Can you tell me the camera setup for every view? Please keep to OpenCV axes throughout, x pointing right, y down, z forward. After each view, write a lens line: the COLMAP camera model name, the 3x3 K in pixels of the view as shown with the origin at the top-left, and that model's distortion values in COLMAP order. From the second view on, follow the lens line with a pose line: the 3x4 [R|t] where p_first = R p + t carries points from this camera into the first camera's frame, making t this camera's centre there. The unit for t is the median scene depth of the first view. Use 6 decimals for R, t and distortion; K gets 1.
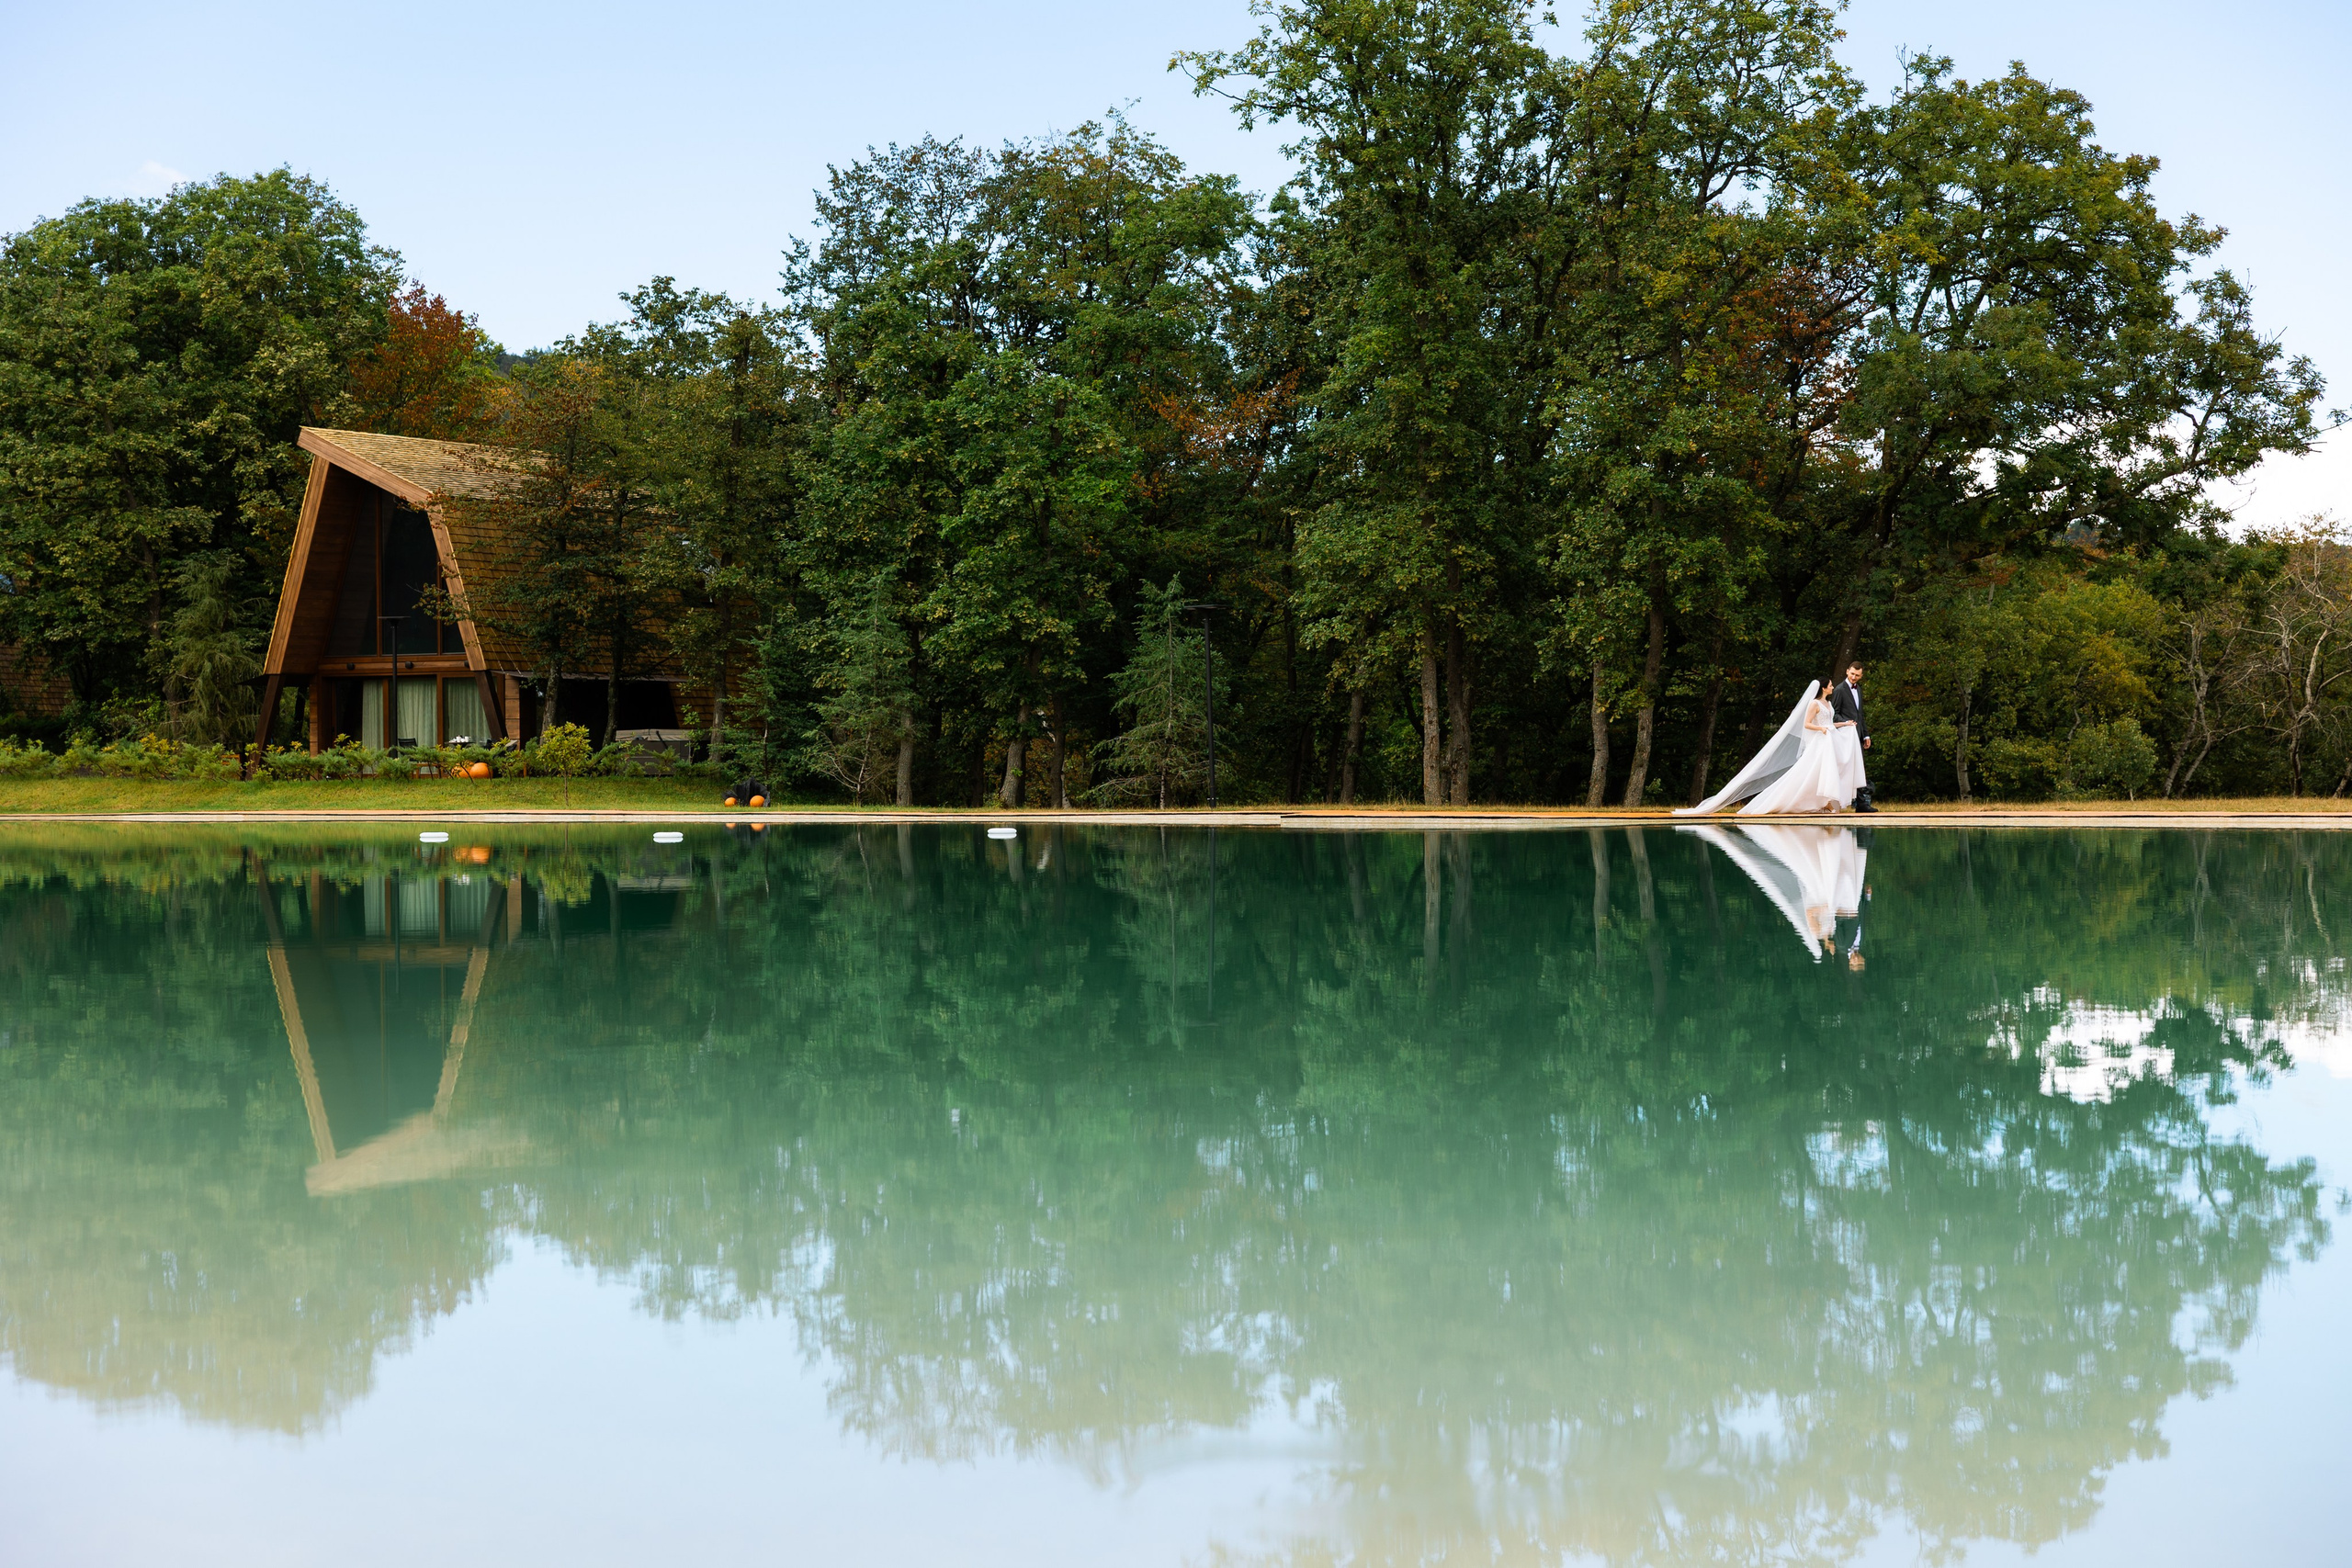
lens RADIAL K [[4172.5, 0, 1176.0], [0, 4172.5, 784.0], [0, 0, 1]] dist [0.020977, 0.187560]
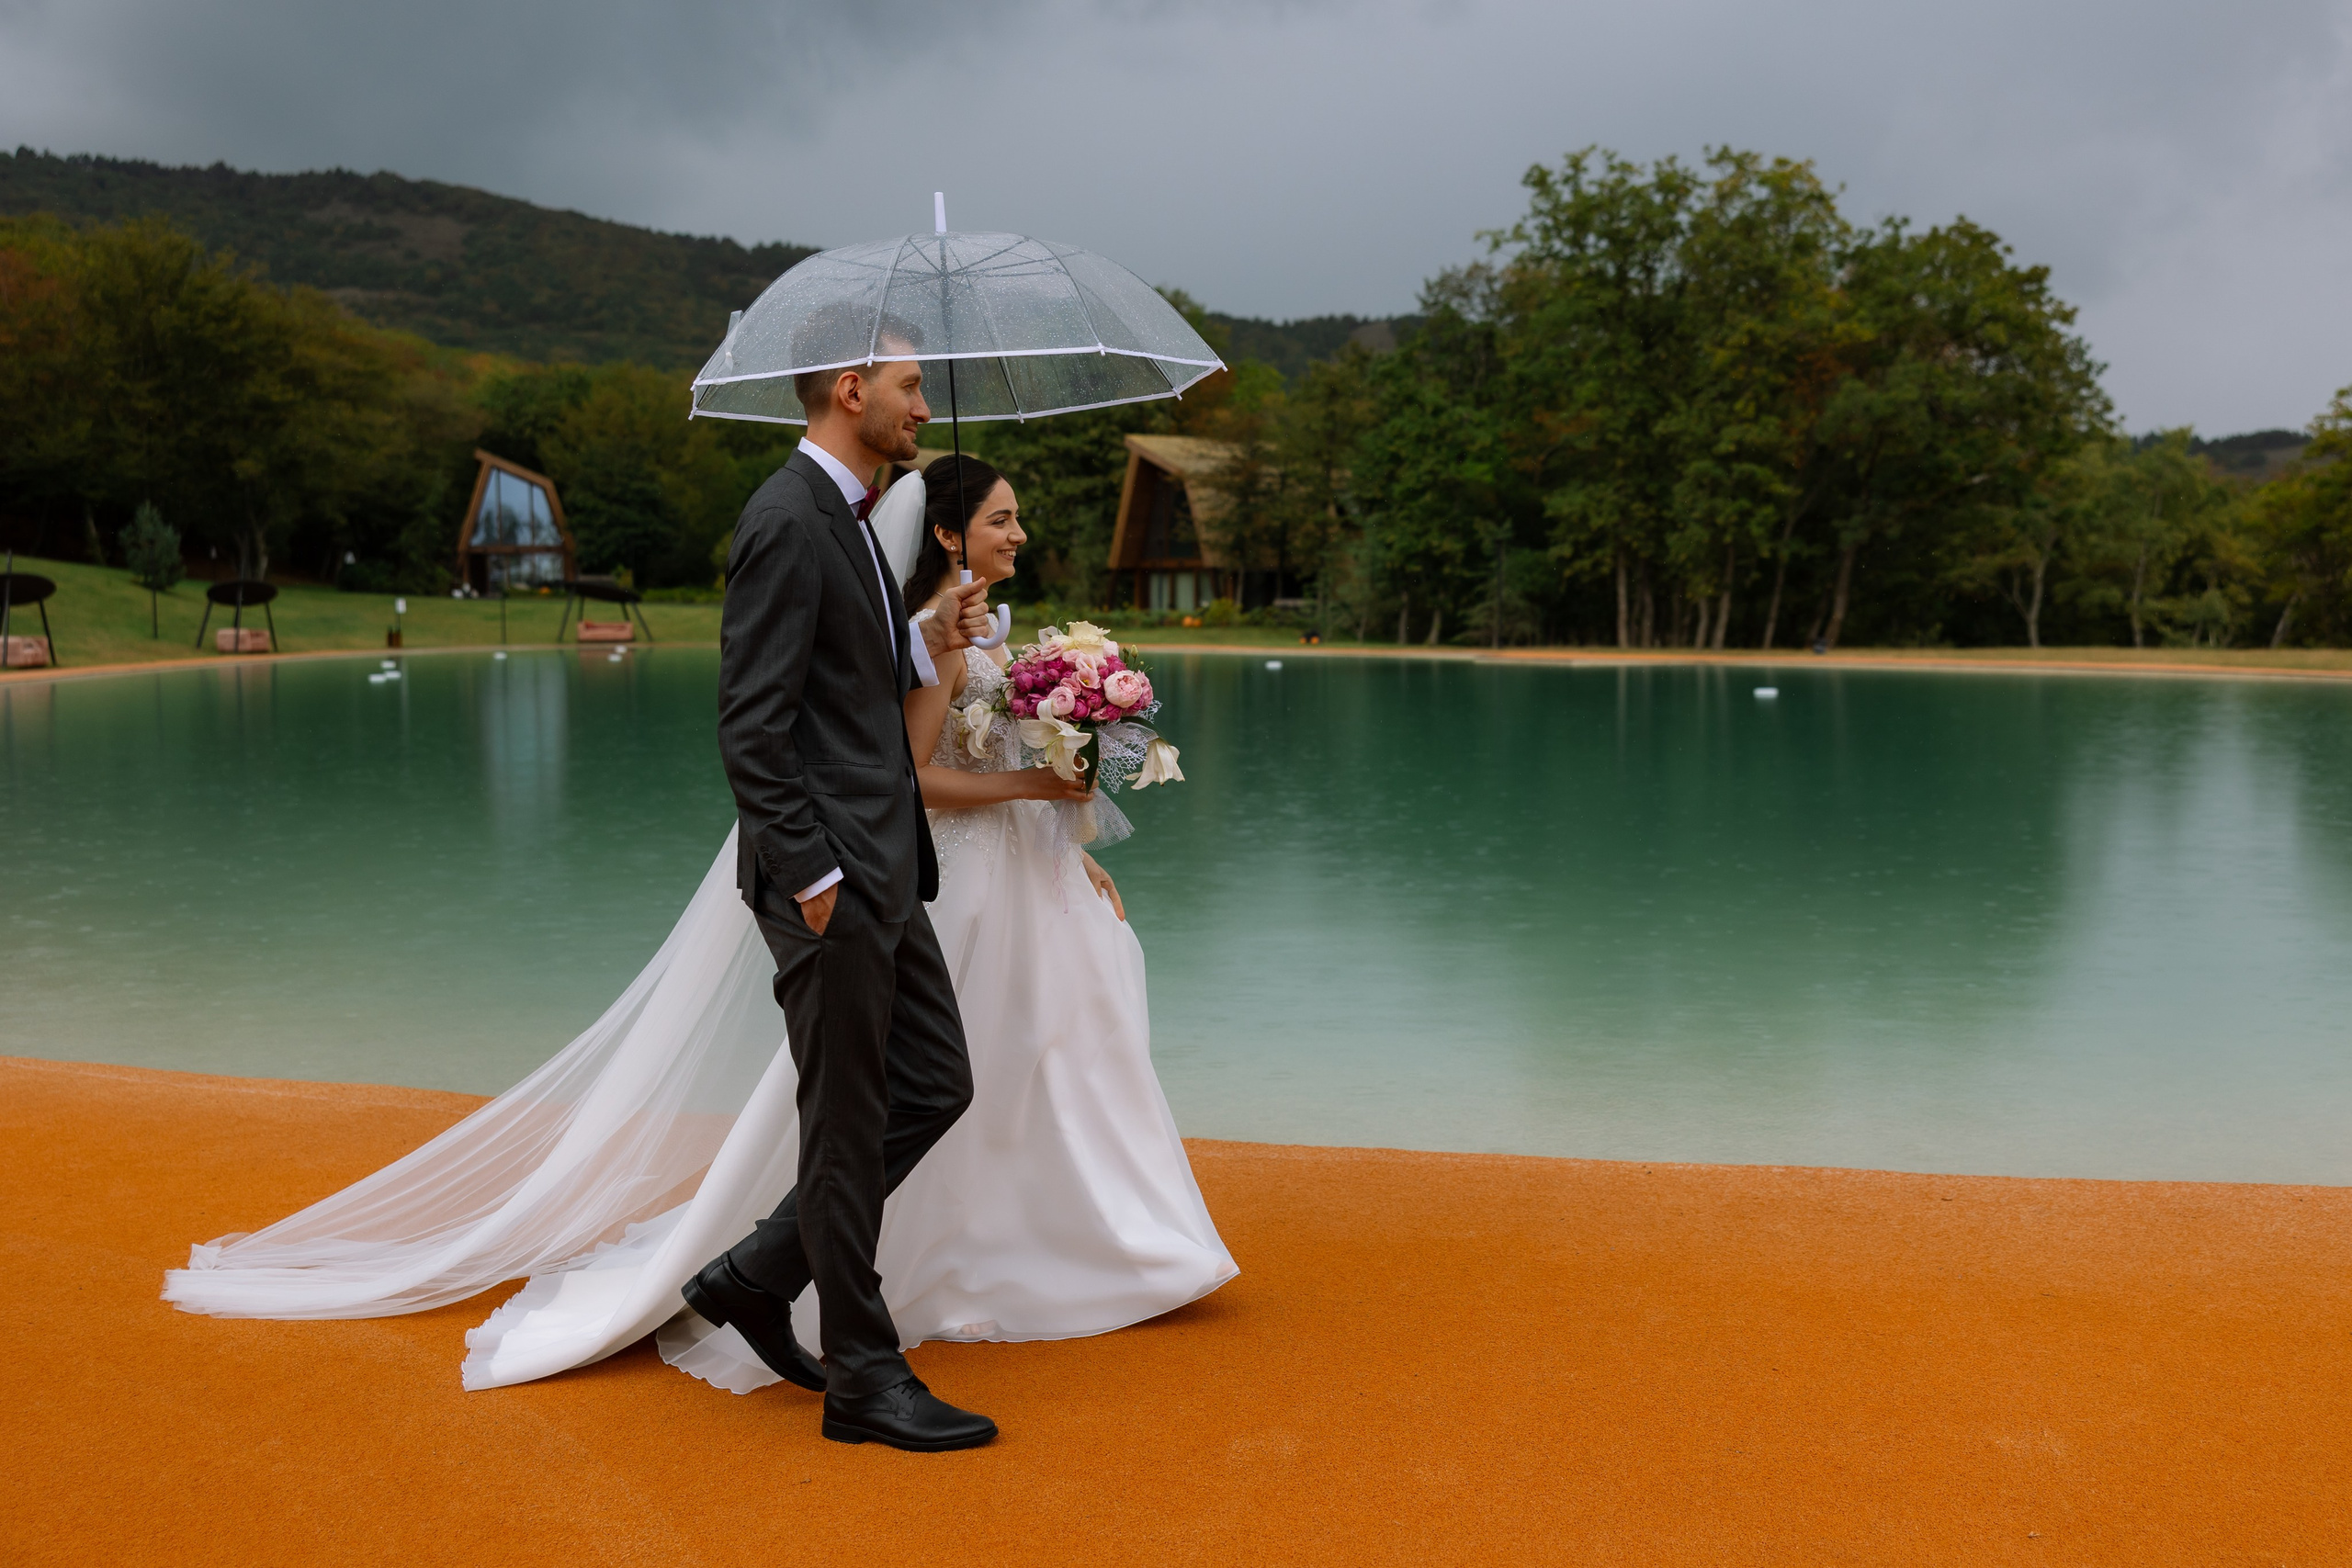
lens RADIAL K [[2530.1, 0, 1241.1], [0, 2530.1, 835.6], [0, 0, 1]] dist [0.031383, 0.036833]
pose [[0.959403, 0.025992, -0.280839, 0.173620], [-0.000710, 0.995964, 0.089755, -0.009736], [0.282038, -0.085912, 0.955549, -0.084334]]
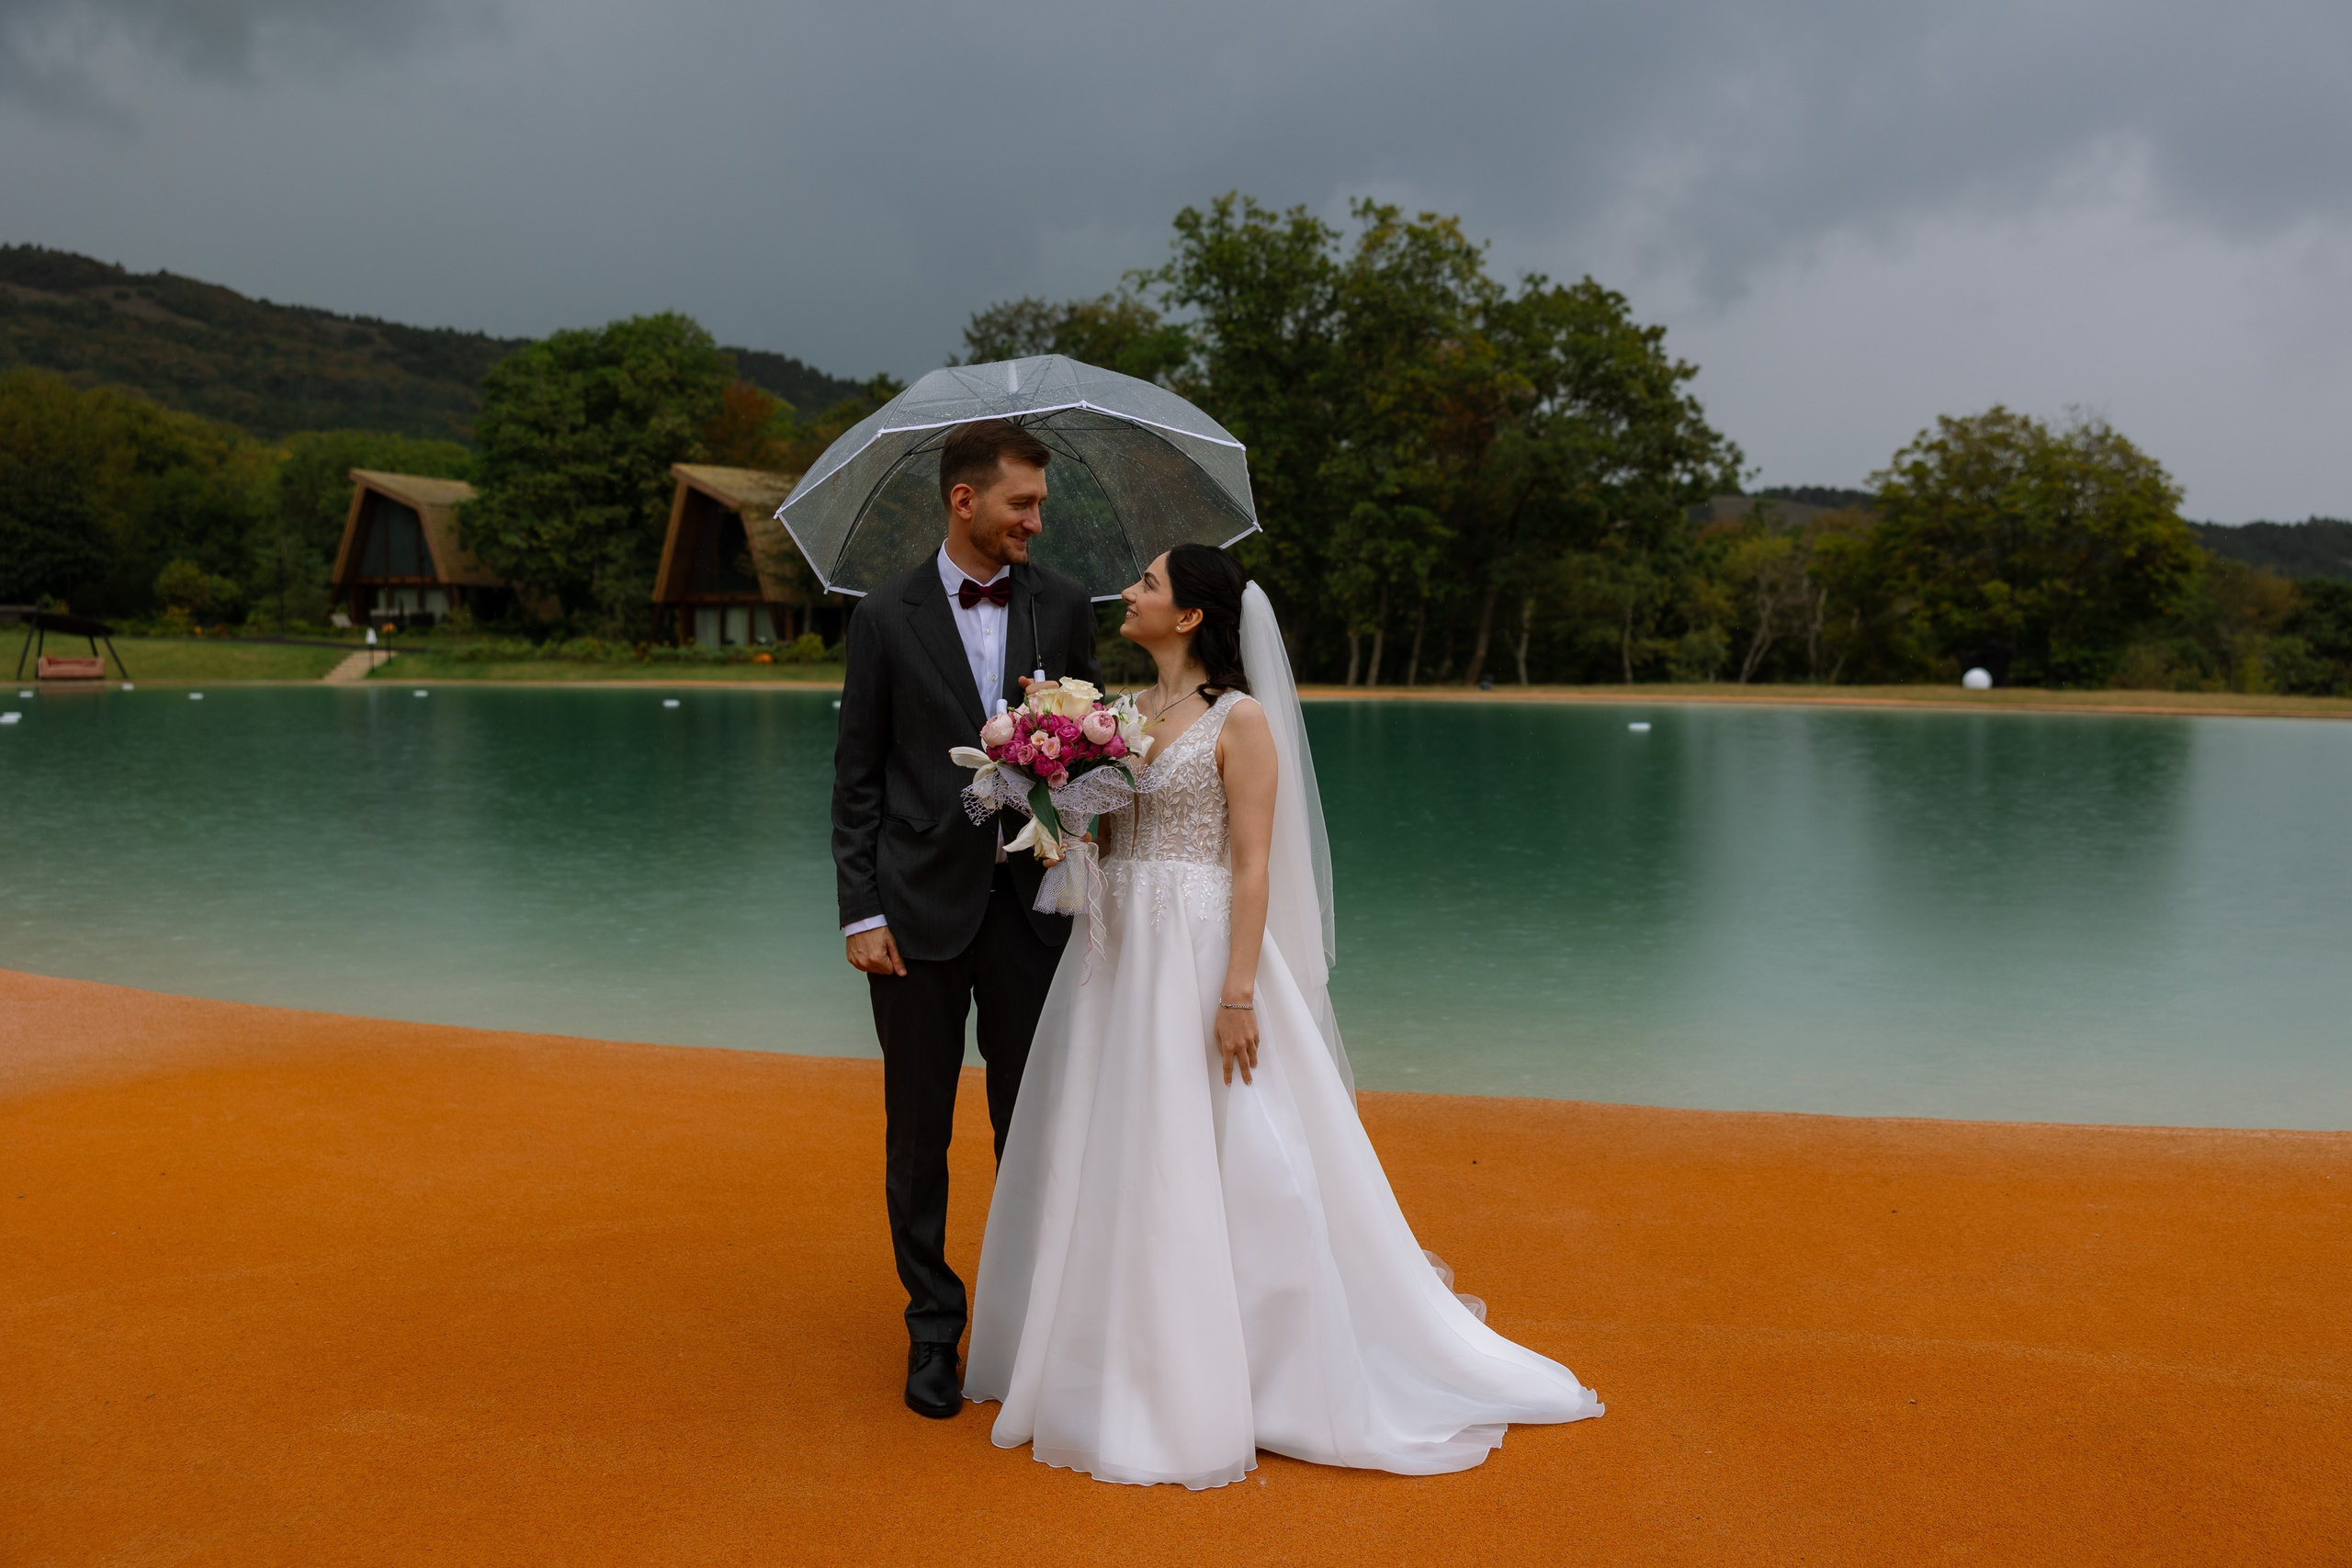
lens RADIAL K [[2537.7, 0, 1214.3], [0, 2537.7, 795.6], [0, 0, 1]] dist [0.031408, 0.014903]
pose [[0.999716, 0.004584, -0.023396, 0.052403], [-0.003196, 0.998251, 0.059036, -0.009449], [0.023626, -0.058944, 0.997982, -0.095738]]
